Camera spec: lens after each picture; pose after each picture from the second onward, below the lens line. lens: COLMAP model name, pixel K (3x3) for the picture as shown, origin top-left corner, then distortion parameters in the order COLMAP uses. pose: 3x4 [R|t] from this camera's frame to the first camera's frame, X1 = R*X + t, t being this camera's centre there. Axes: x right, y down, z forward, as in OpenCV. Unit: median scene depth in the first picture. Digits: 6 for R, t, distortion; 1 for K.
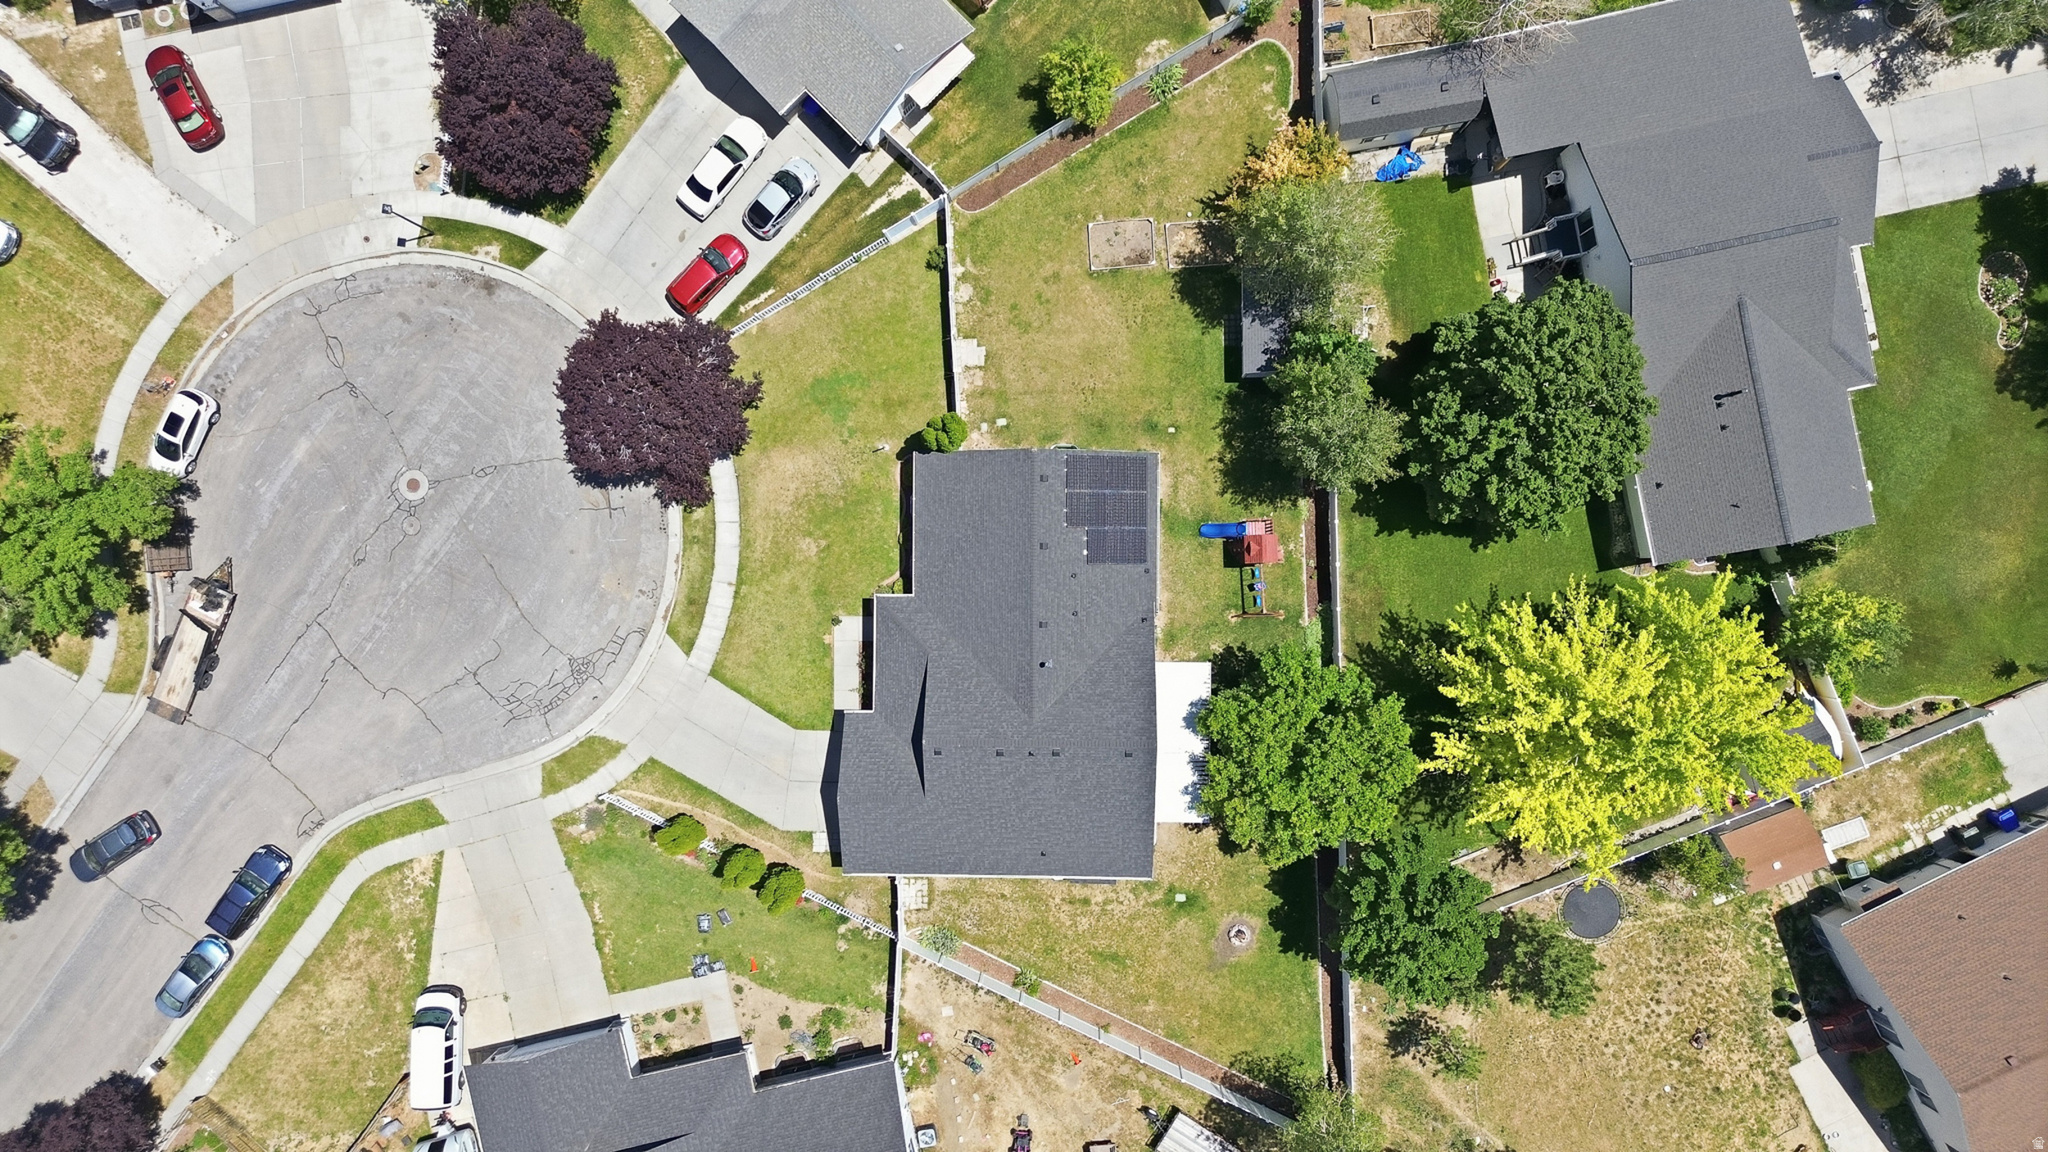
lens RADIAL K [[1440.0, 0, 1028.0], [0, 1440.0, 578.9], [0, 0, 1]] dist [0.059134, -0.055610]
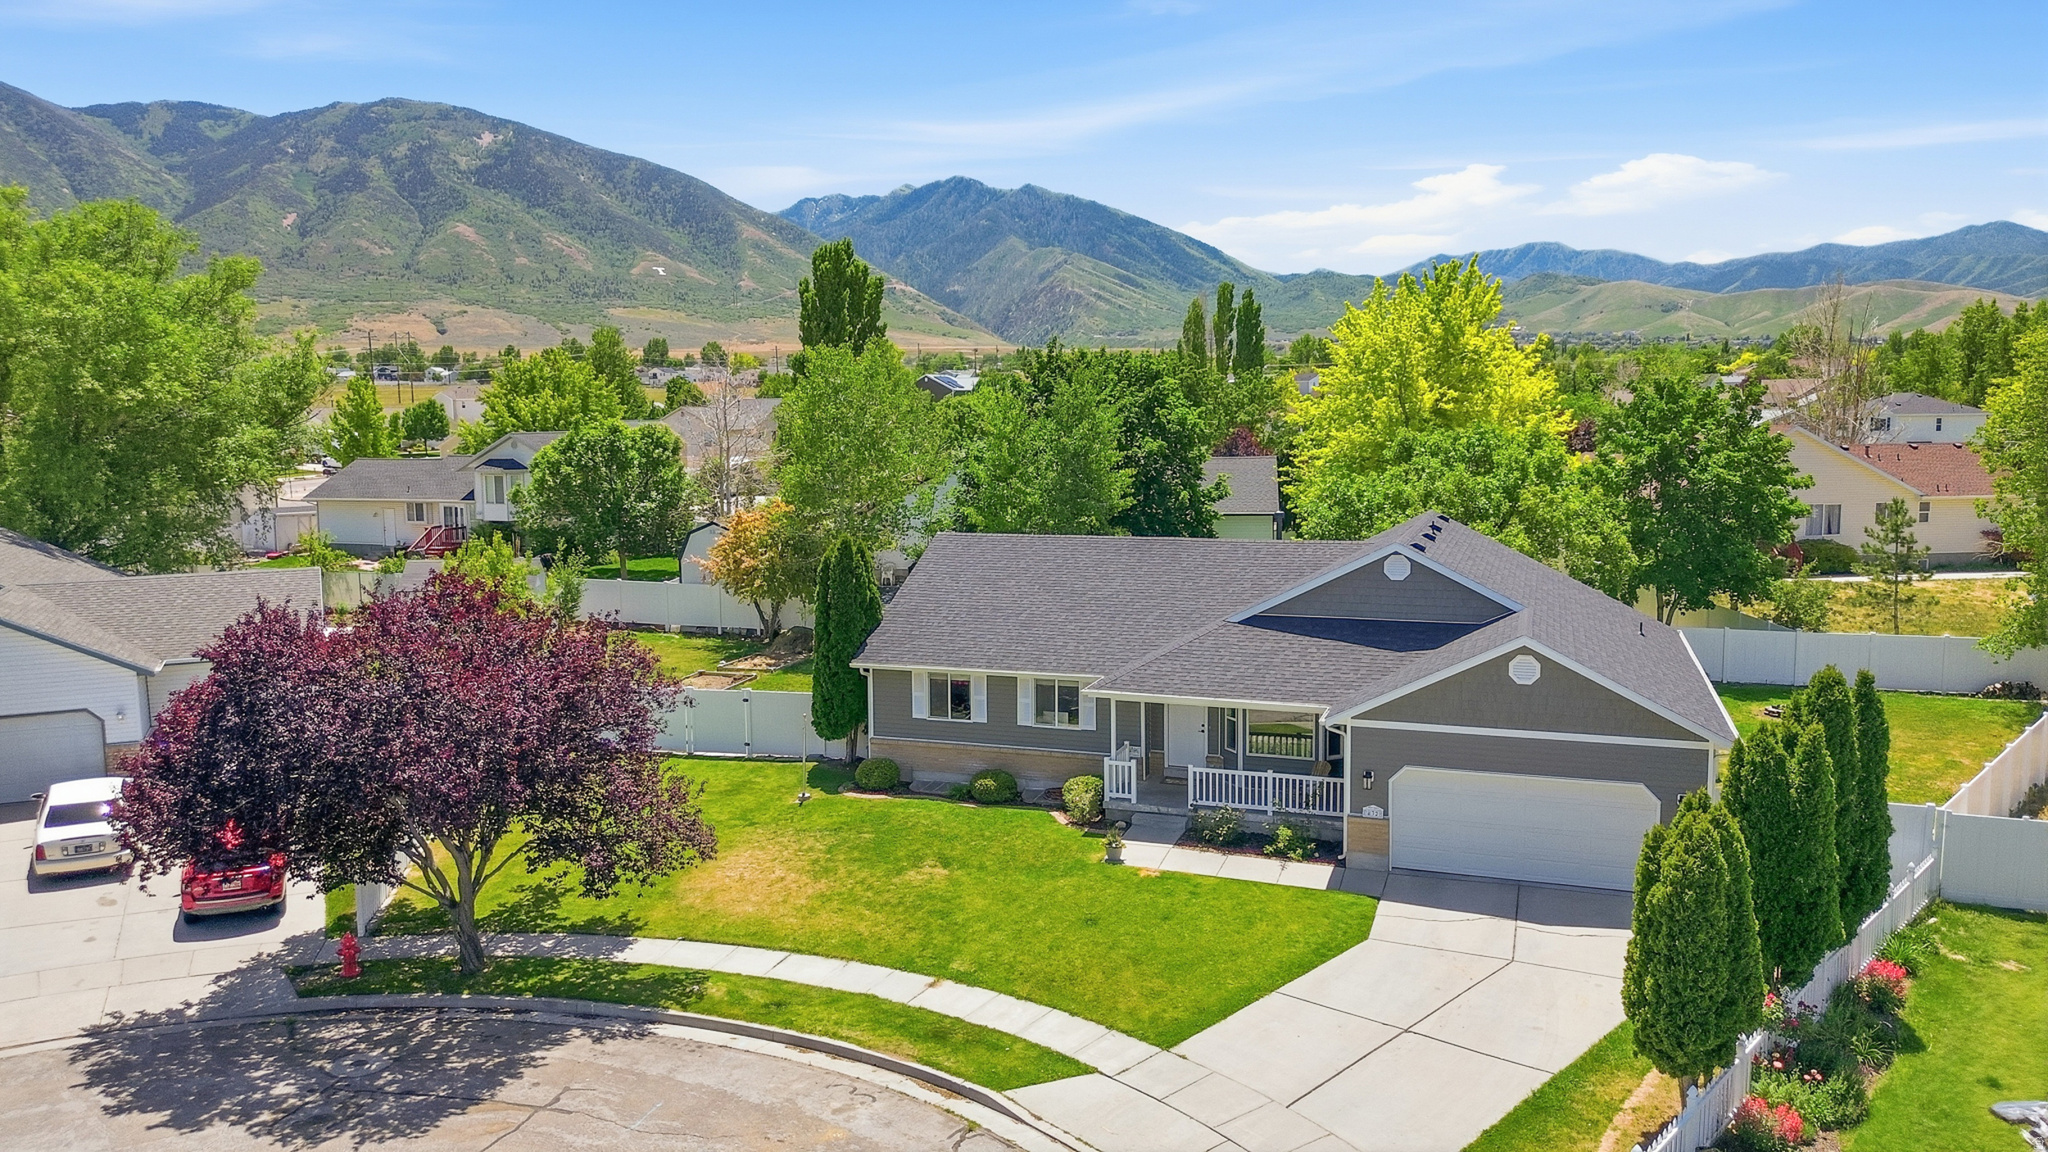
lens RADIAL K [[1440.0, 0, 1026.3], [0, 1440.0, 577.3], [0, 0, 1]] dist [0.059134, -0.055610]
pose [[0.328623, -0.096630, 0.939505, -0.535660], [0.944291, 0.014733, -0.328782, 0.144771], [0.017929, 0.995211, 0.096088, 0.878234]]
